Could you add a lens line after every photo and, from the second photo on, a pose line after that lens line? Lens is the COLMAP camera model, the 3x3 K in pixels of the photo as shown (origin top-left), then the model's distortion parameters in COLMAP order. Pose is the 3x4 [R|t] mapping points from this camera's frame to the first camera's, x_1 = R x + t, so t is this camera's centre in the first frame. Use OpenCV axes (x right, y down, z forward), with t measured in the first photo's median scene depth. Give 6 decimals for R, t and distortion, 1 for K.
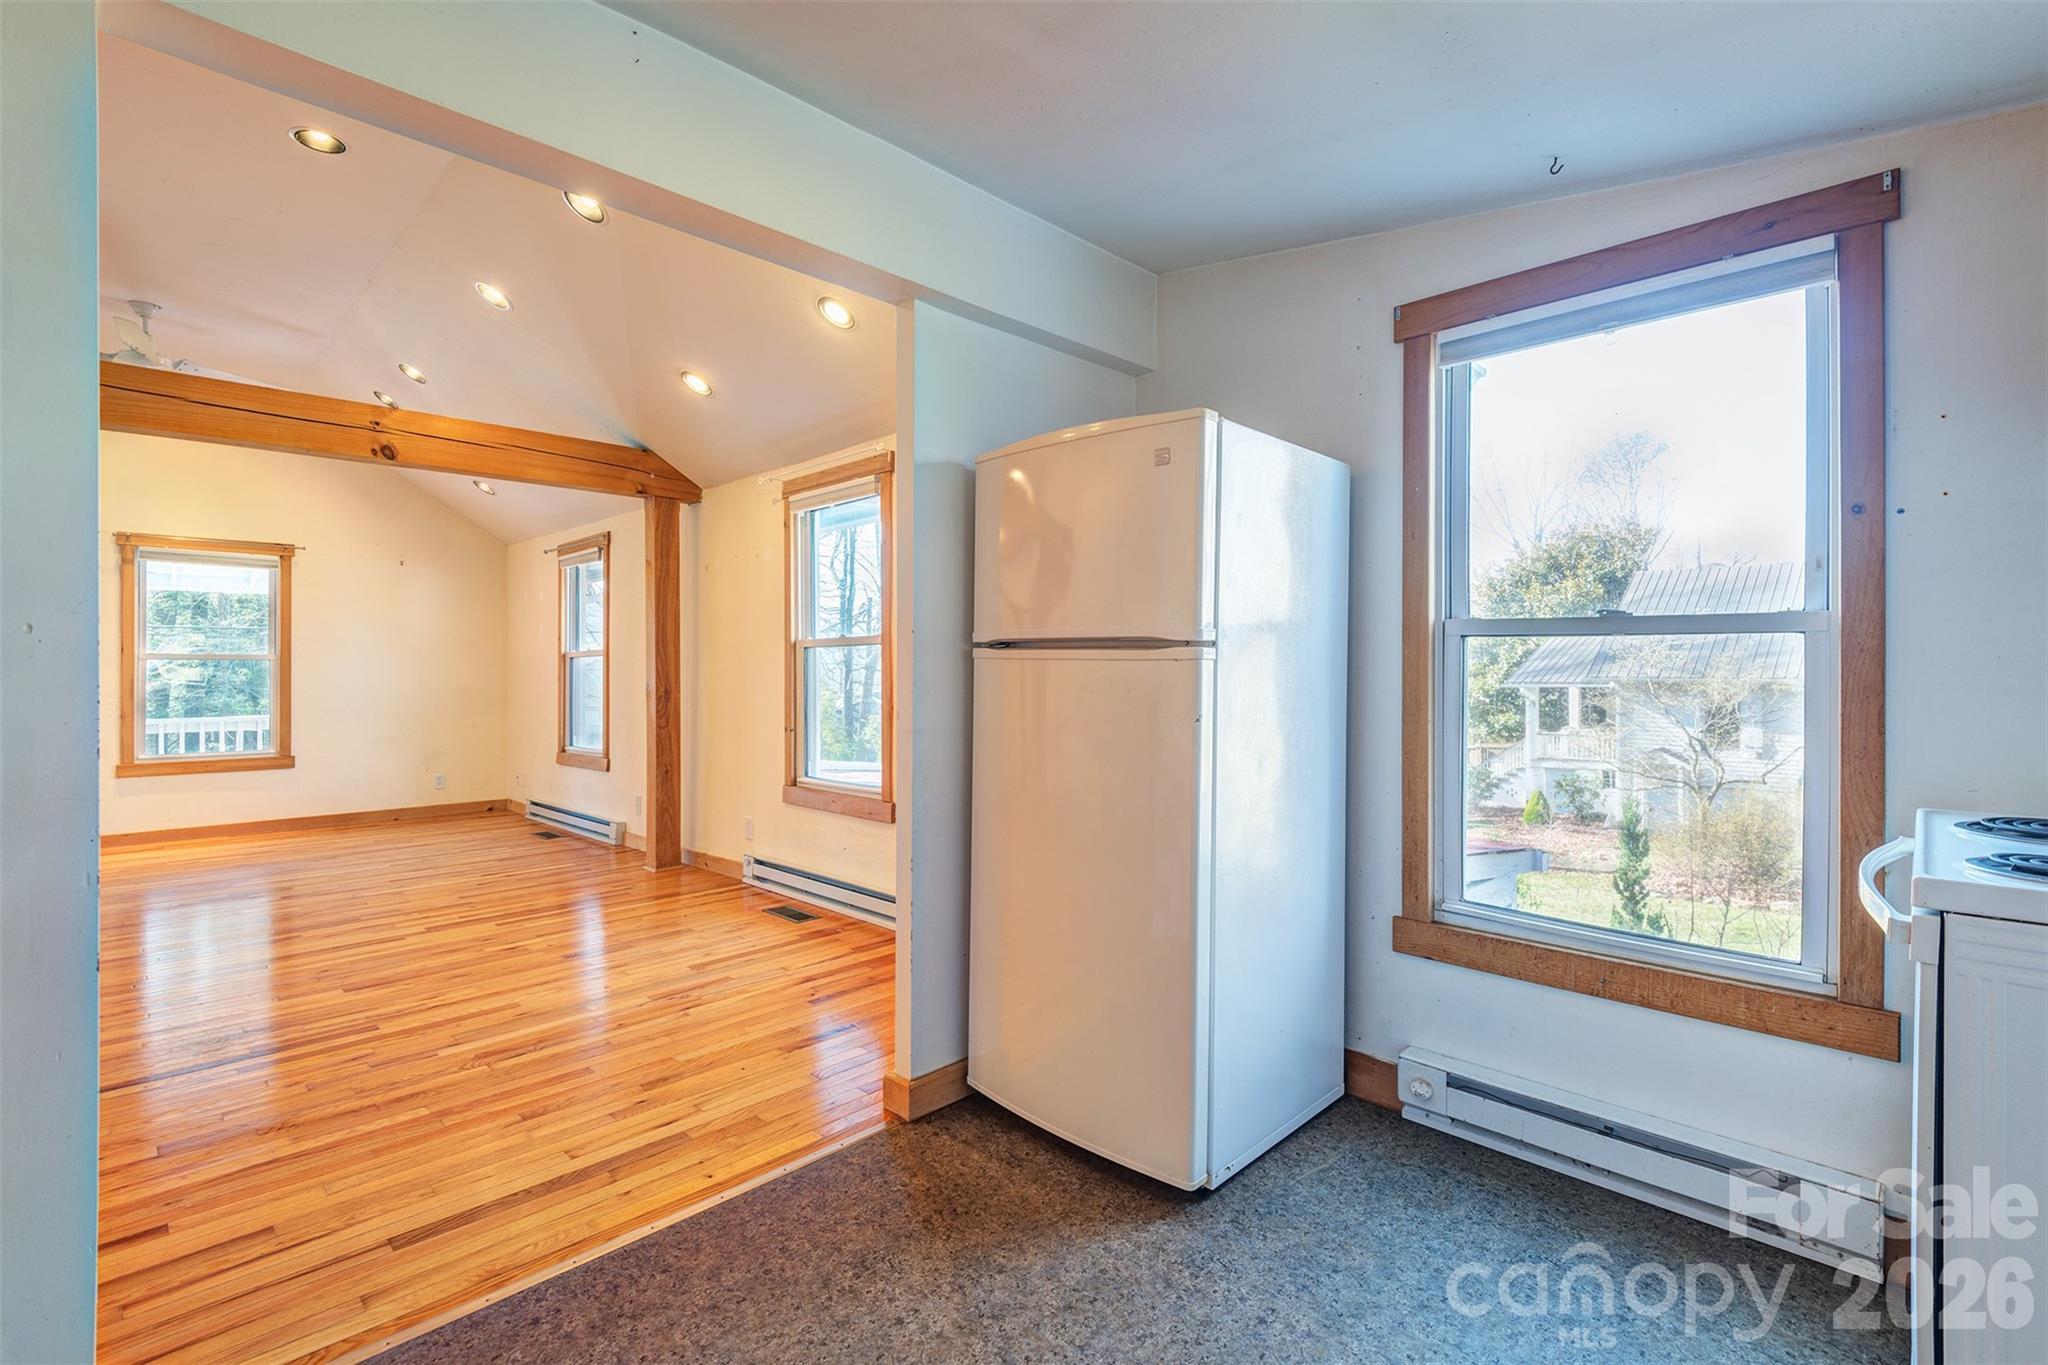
lens RADIAL K [[923.3, 0, 1027.2], [0, 923.3, 675.8], [0, 0, 1]] dist [0.030379, -0.019041]
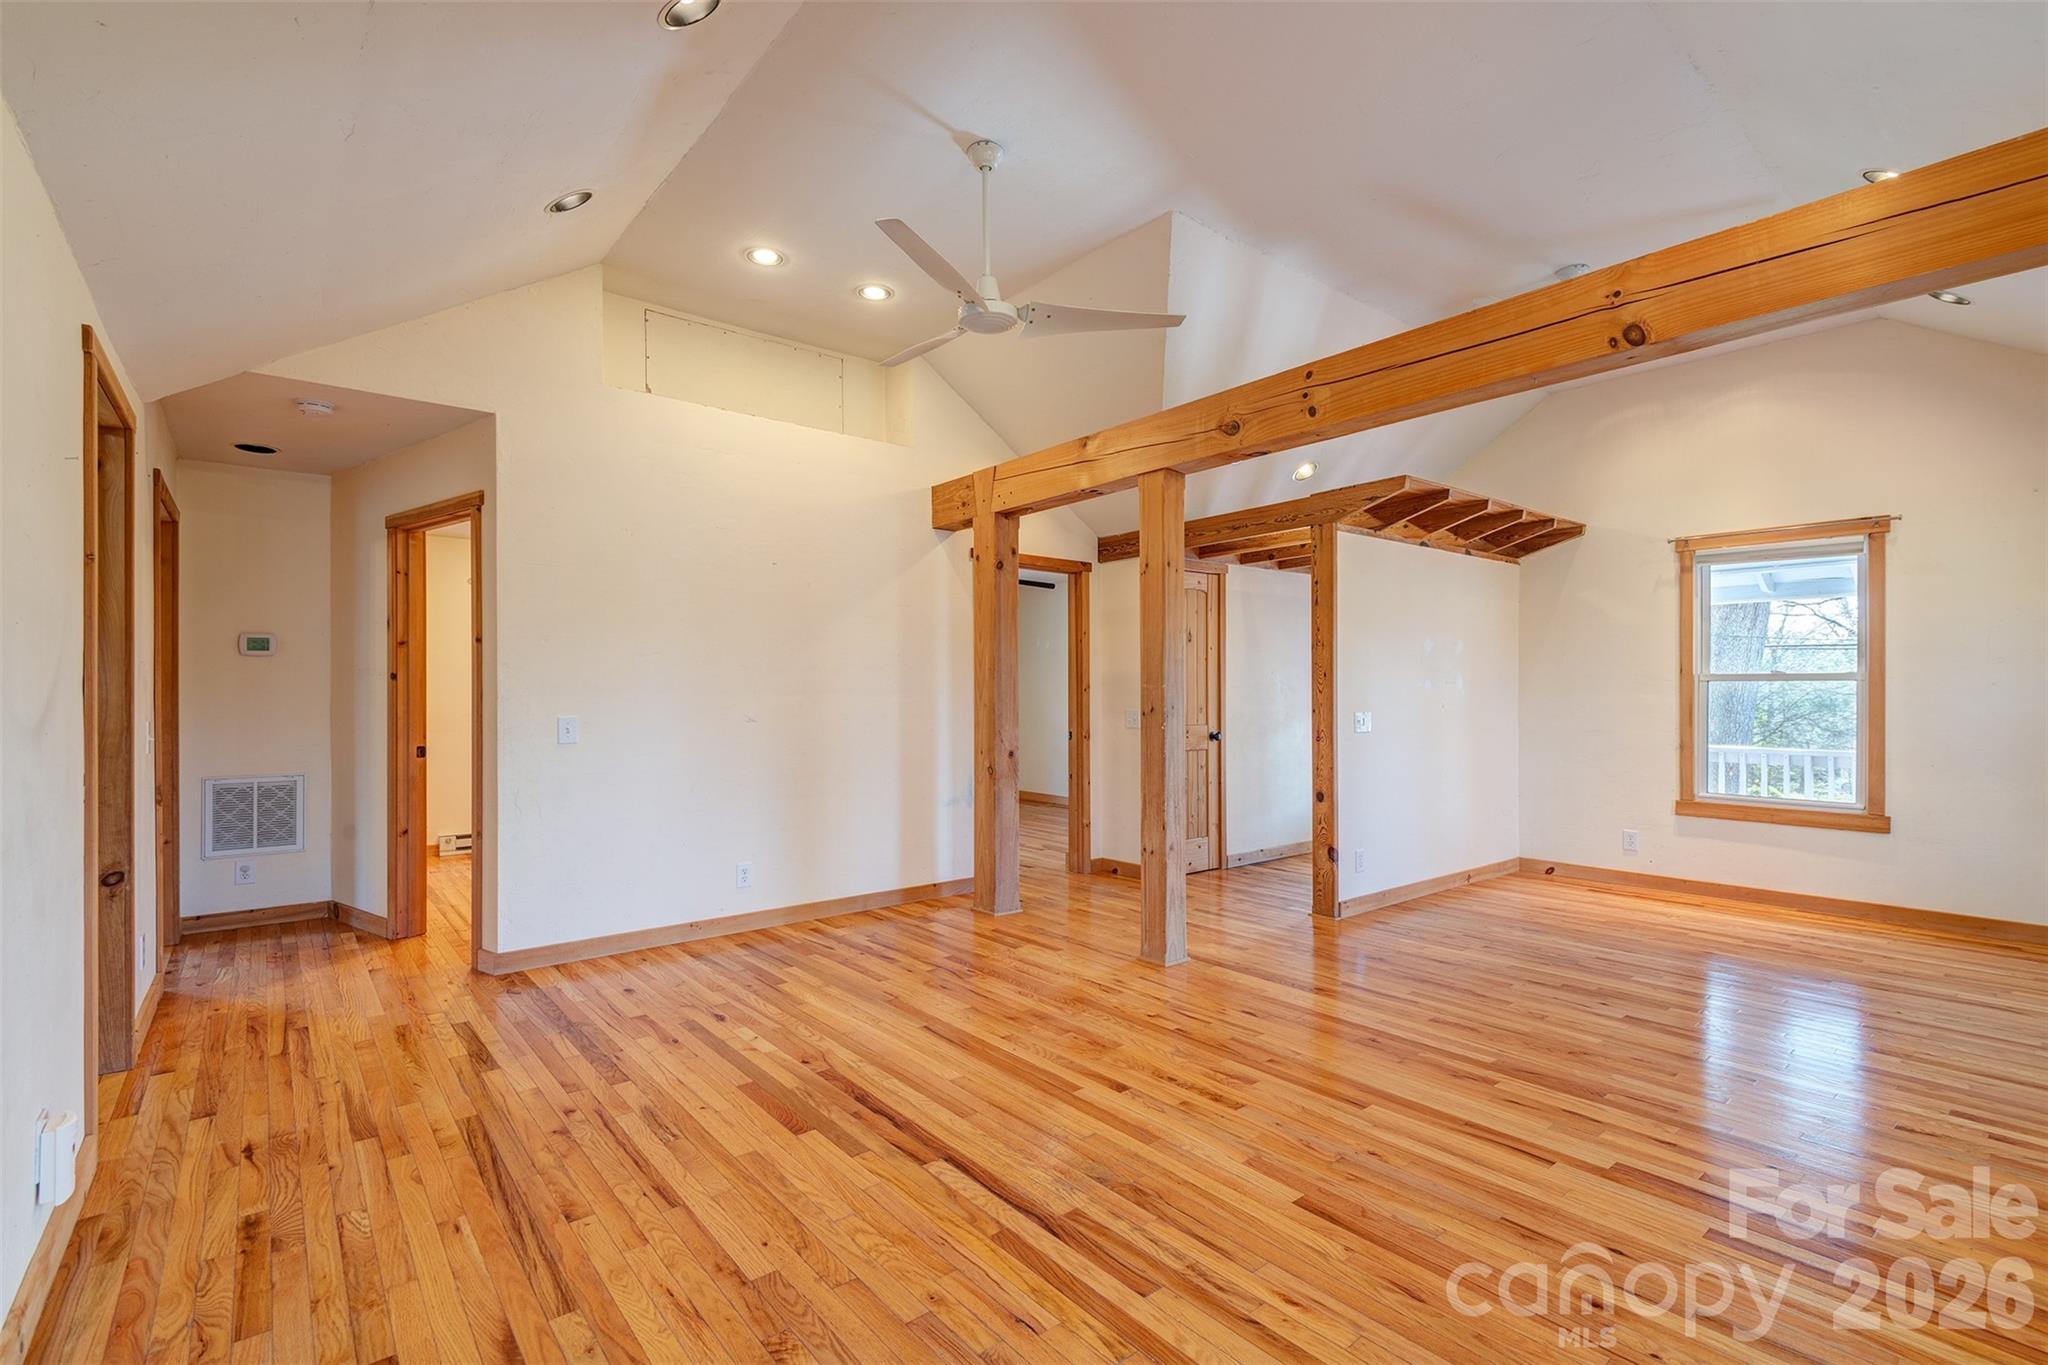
lens RADIAL K [[917.1, 0, 1033.8], [0, 917.1, 686.8], [0, 0, 1]] dist [0.032431, -0.018797]
pose [[-0.083618, -0.002811, -0.996494, -0.069850], [-0.004513, 0.999987, -0.002443, -0.012348], [0.996488, 0.004293, -0.083630, 0.768669]]
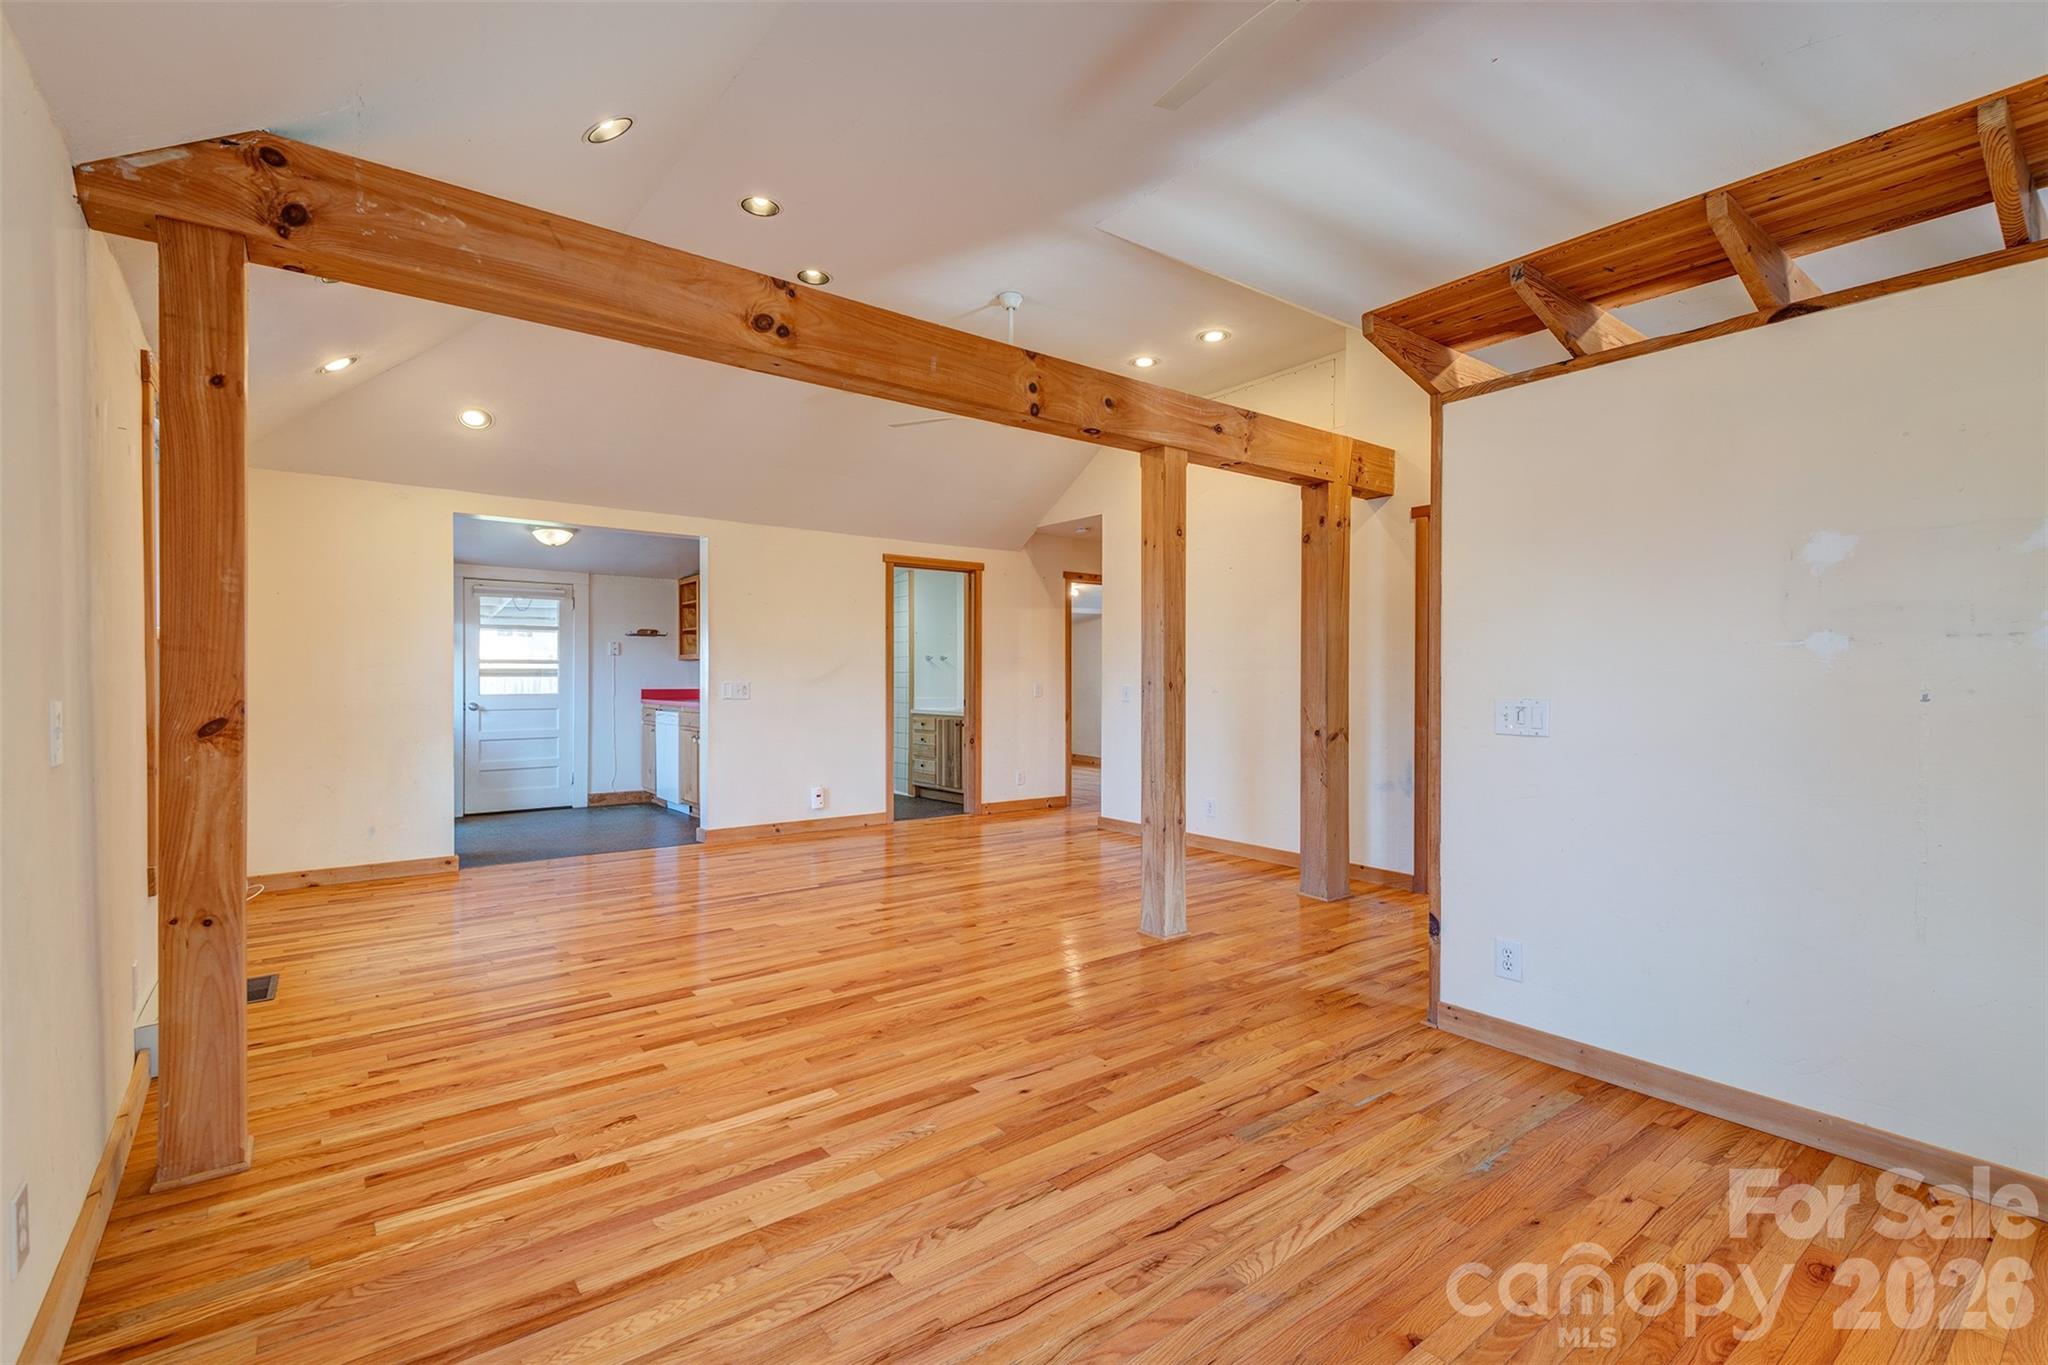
lens RADIAL K [[917.1, 0, 1033.8], [0, 917.1, 686.8], [0, 0, 1]] dist [0.032431, -0.018797]
pose [[-0.993581, 0.001878, 0.113105, -1.127085], [0.003868, 0.999842, 0.017375, -0.006695], [-0.113054, 0.017701, -0.993431, 1.923638]]
